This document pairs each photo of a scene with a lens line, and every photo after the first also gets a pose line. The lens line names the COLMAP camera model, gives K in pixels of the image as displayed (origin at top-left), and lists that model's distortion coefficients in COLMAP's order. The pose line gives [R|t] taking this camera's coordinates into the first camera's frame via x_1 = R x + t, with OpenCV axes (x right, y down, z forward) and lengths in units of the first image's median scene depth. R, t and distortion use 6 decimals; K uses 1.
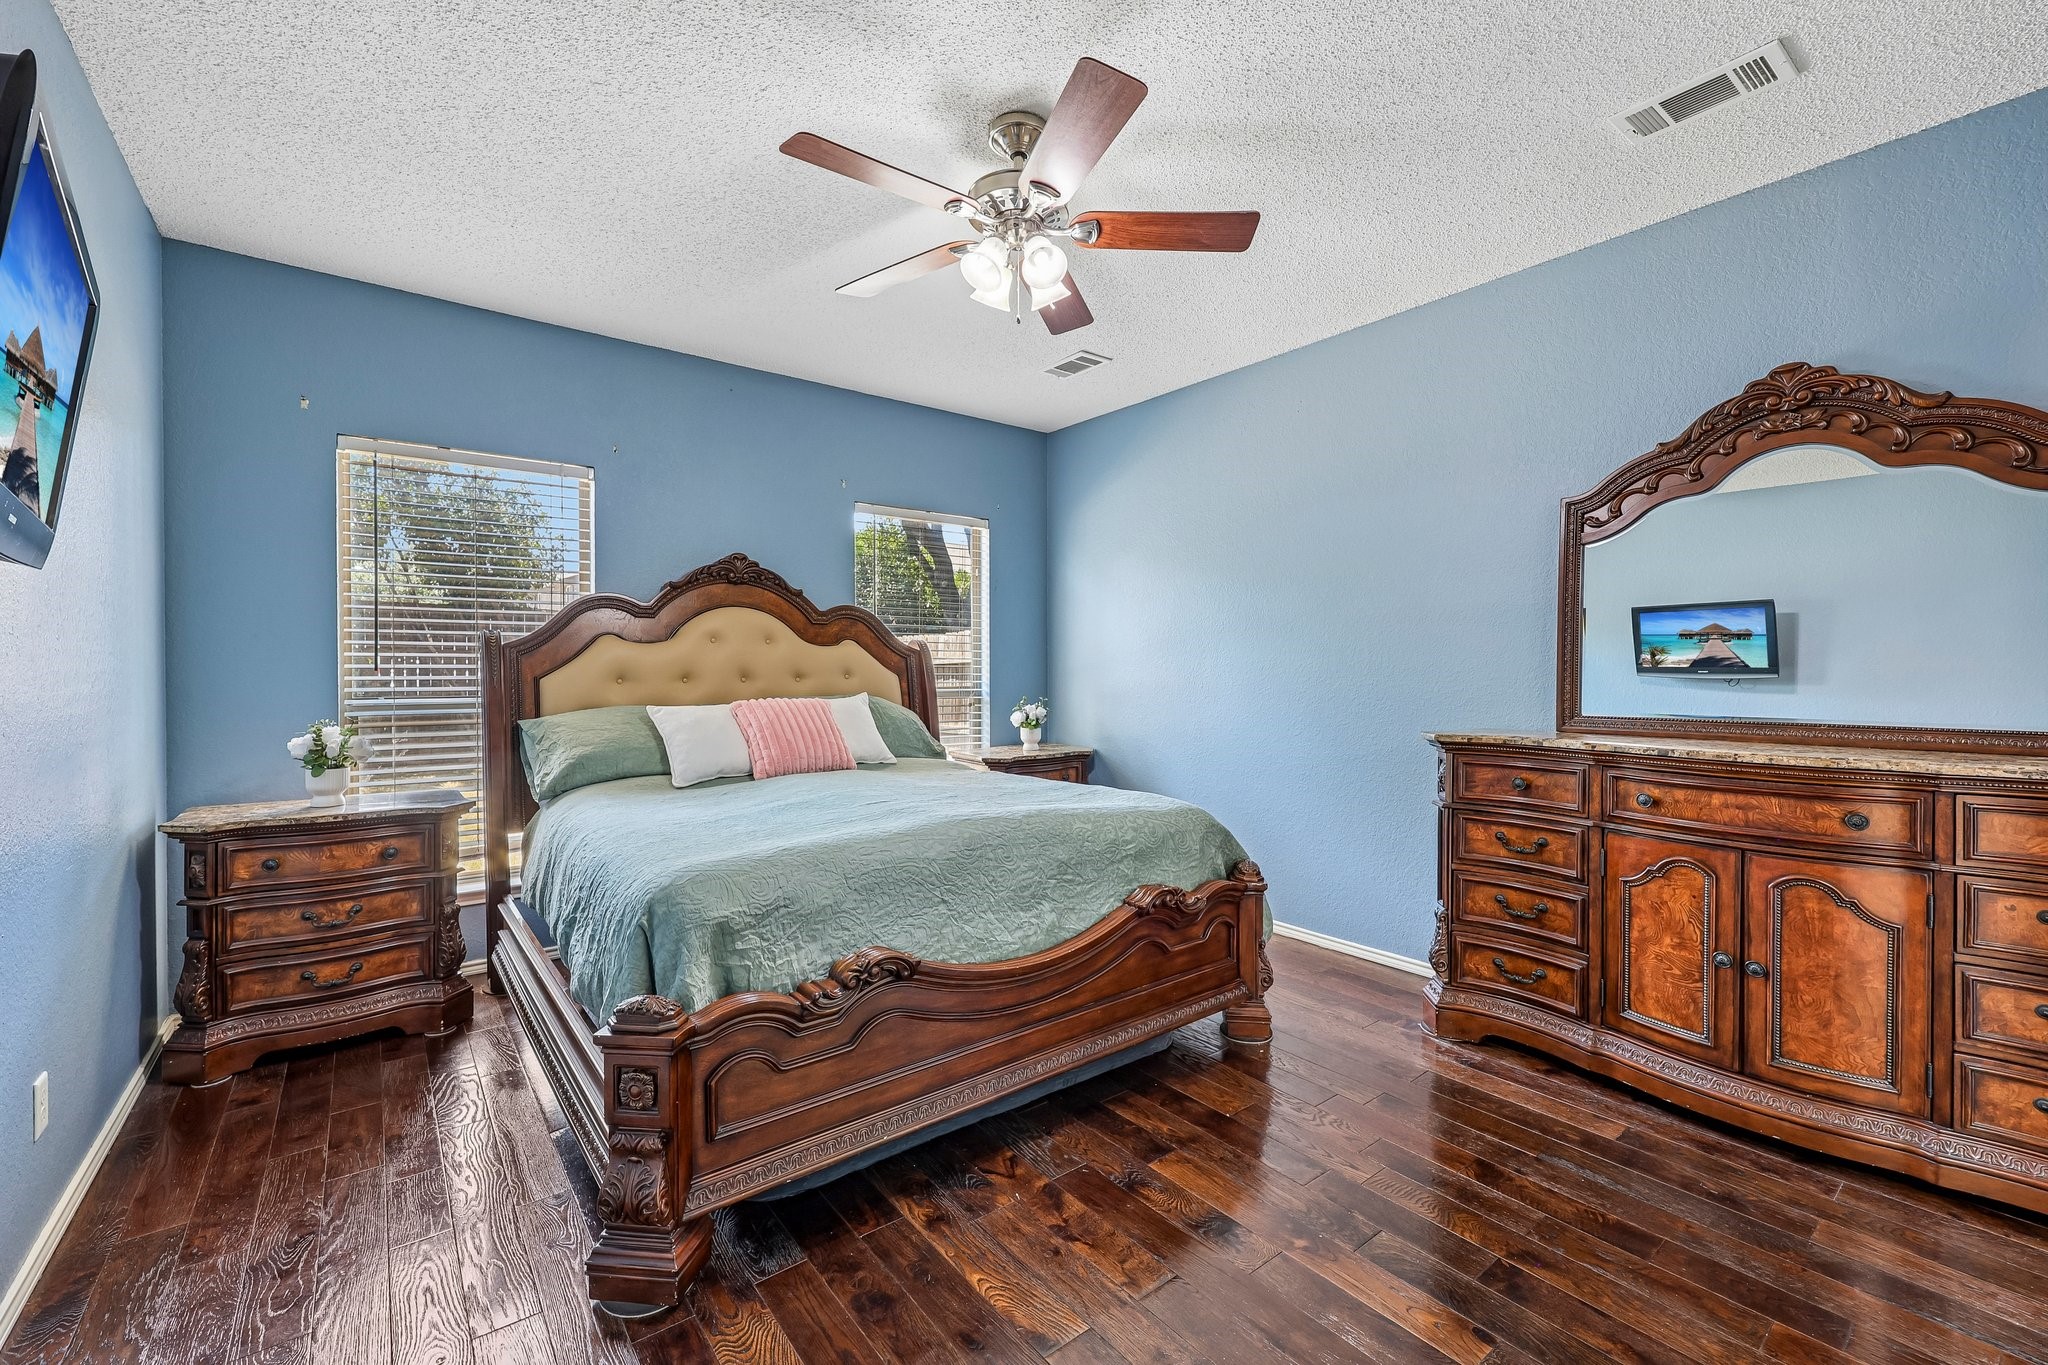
lens RADIAL K [[849.8, 0, 1035.5], [0, 849.8, 680.3], [0, 0, 1]] dist [0.002412, 0.000051]
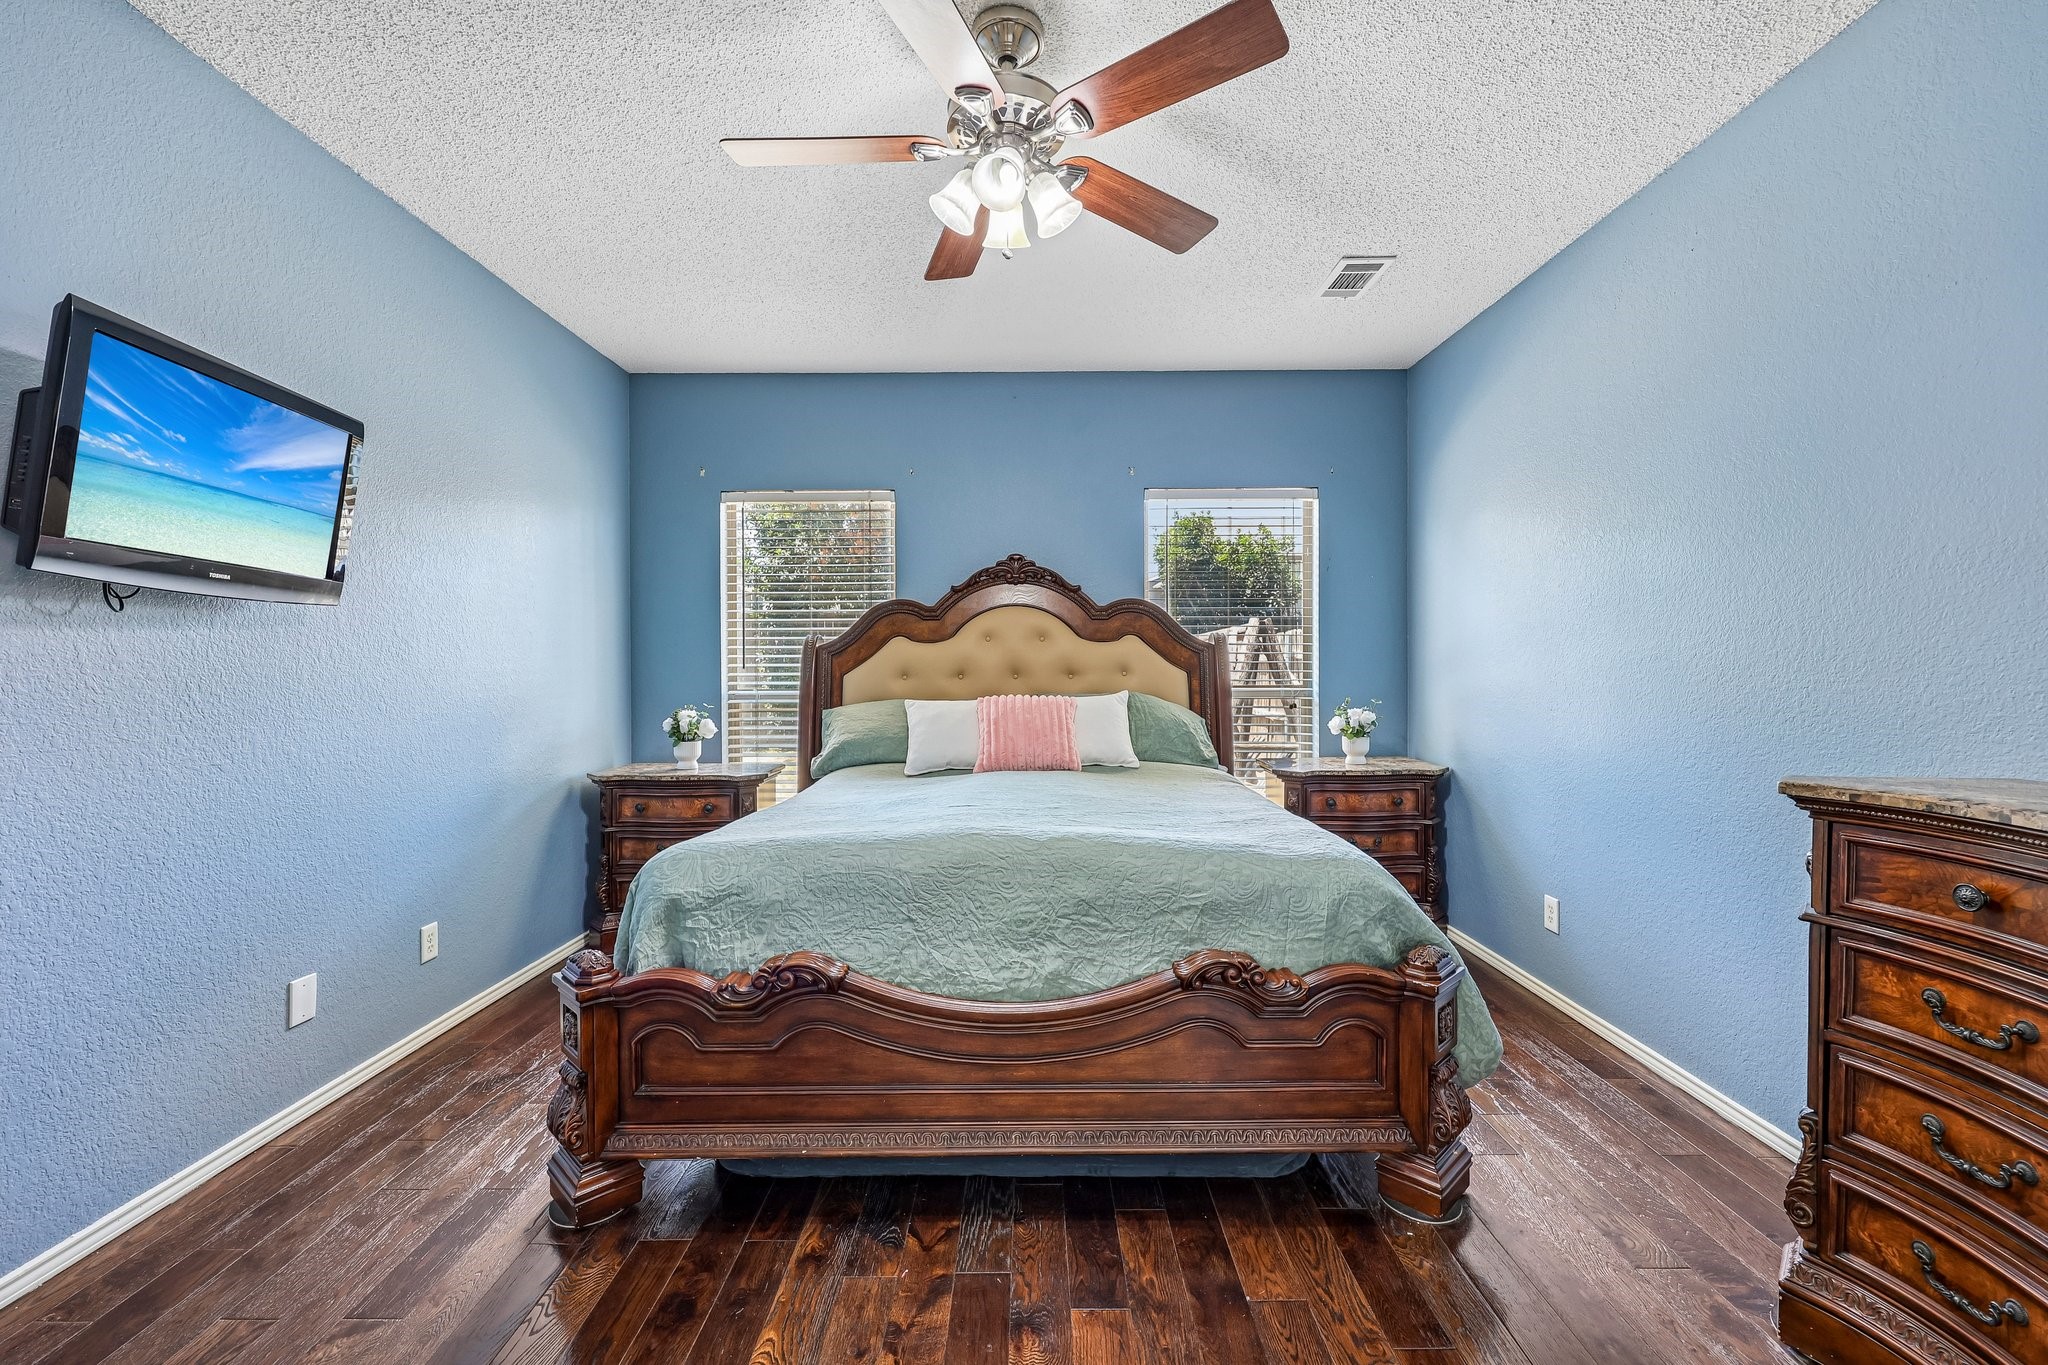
lens RADIAL K [[849.8, 0, 1026.6], [0, 849.8, 680.3], [0, 0, 1]] dist [0.002412, 0.000051]
pose [[0.783724, 0.005808, -0.621082, 0.432179], [-0.003788, 0.999982, 0.004572, -0.001356], [0.621098, -0.001230, 0.783732, 0.281338]]
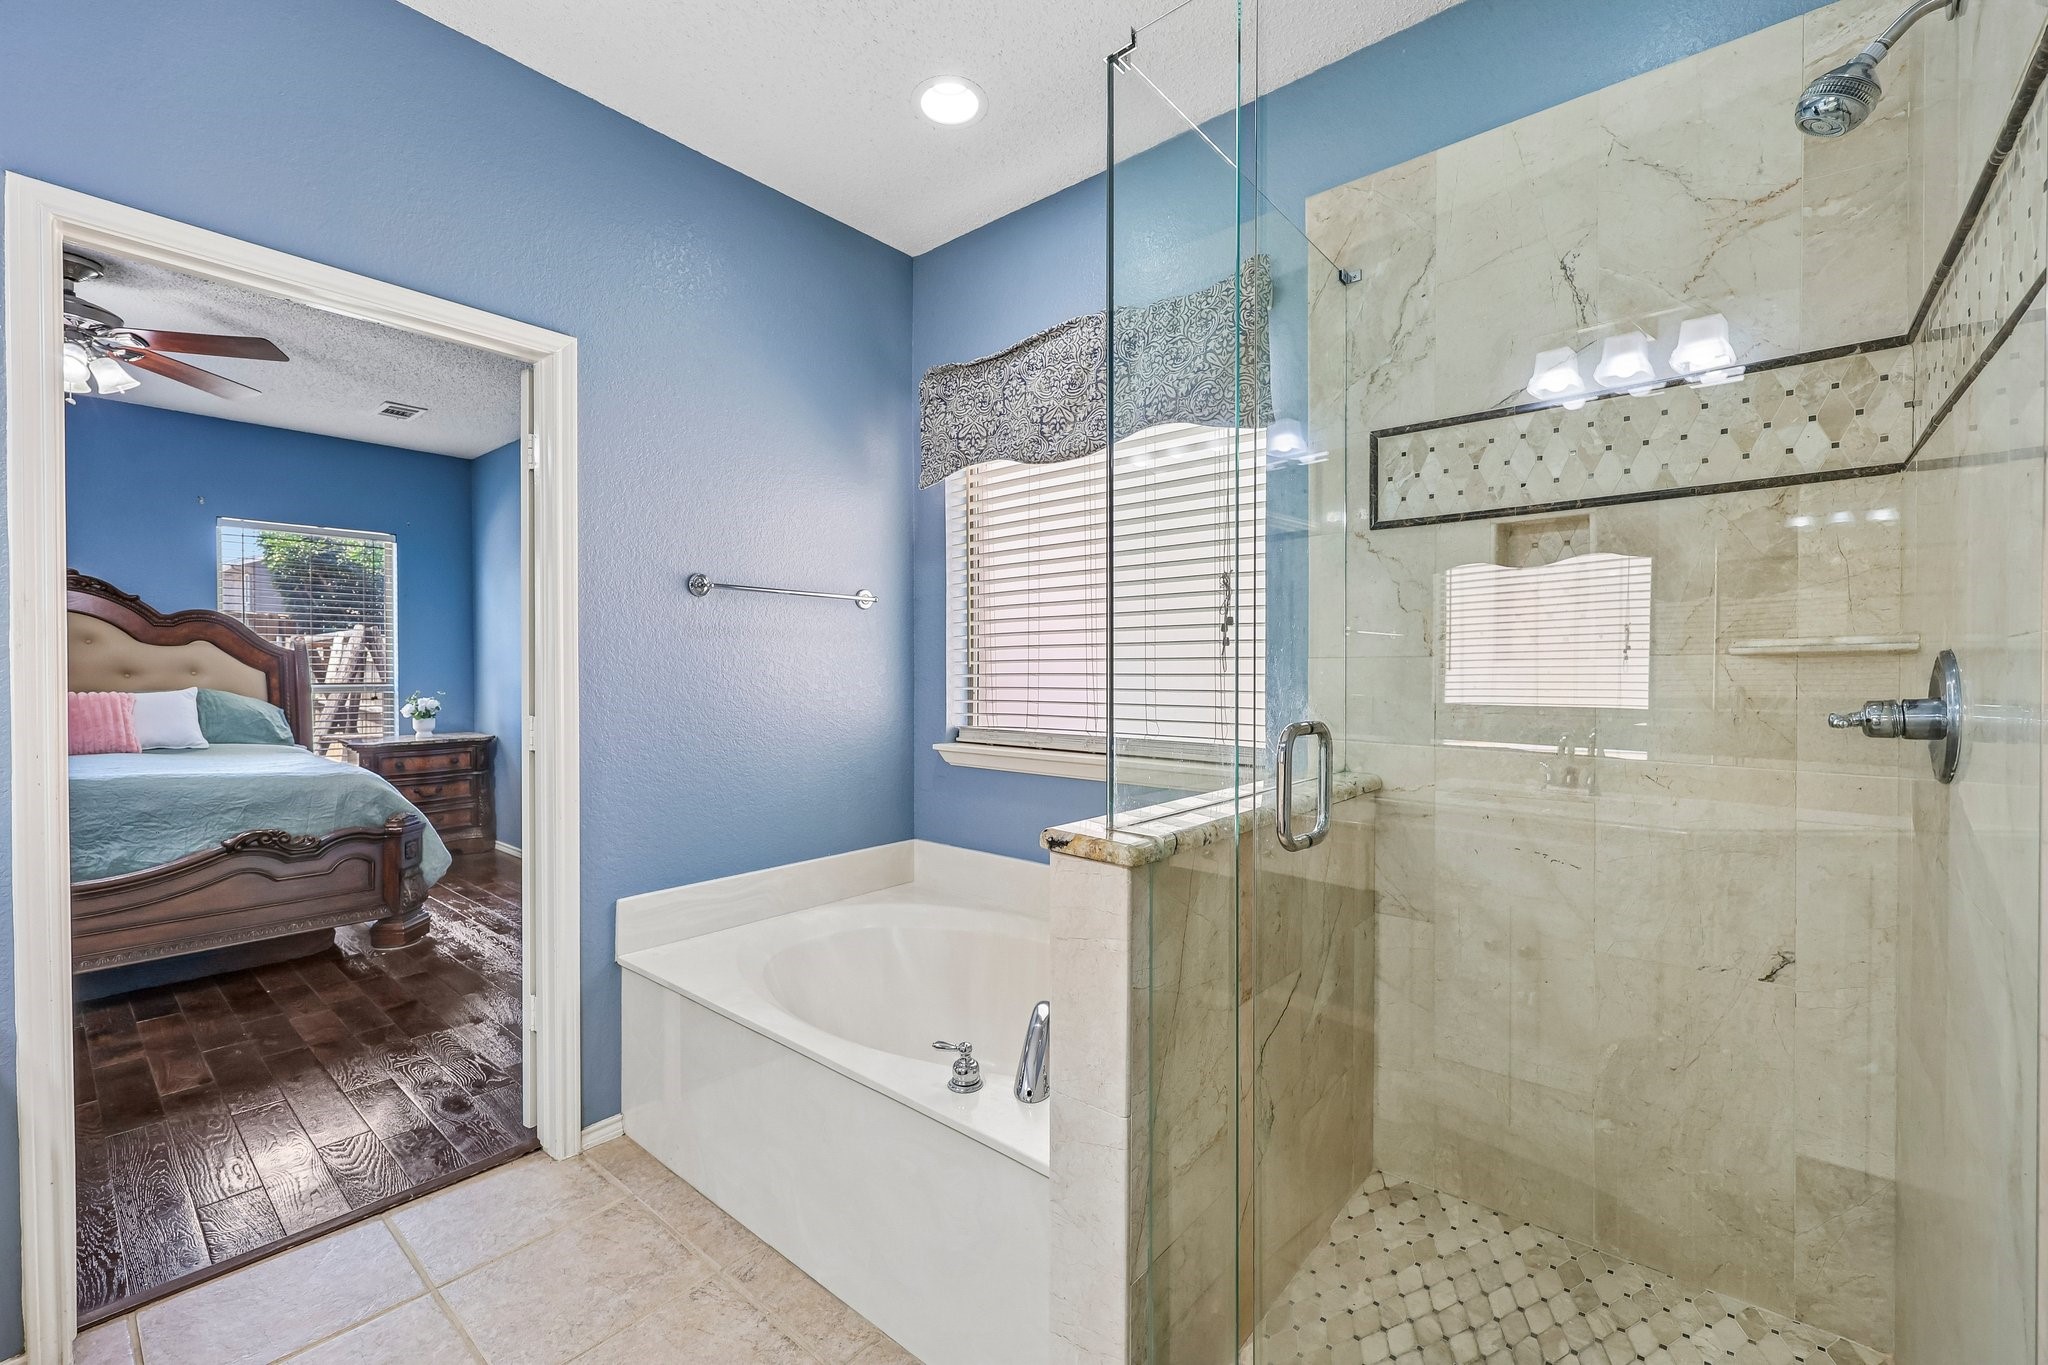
lens RADIAL K [[849.8, 0, 1032.8], [0, 849.8, 680.1], [0, 0, 1]] dist [0.002412, 0.000051]
pose [[0.979225, -0.001544, 0.202769, 0.966995], [0.001399, 0.999999, 0.000857, 0.007853], [-0.202770, -0.000556, 0.979226, -0.497947]]
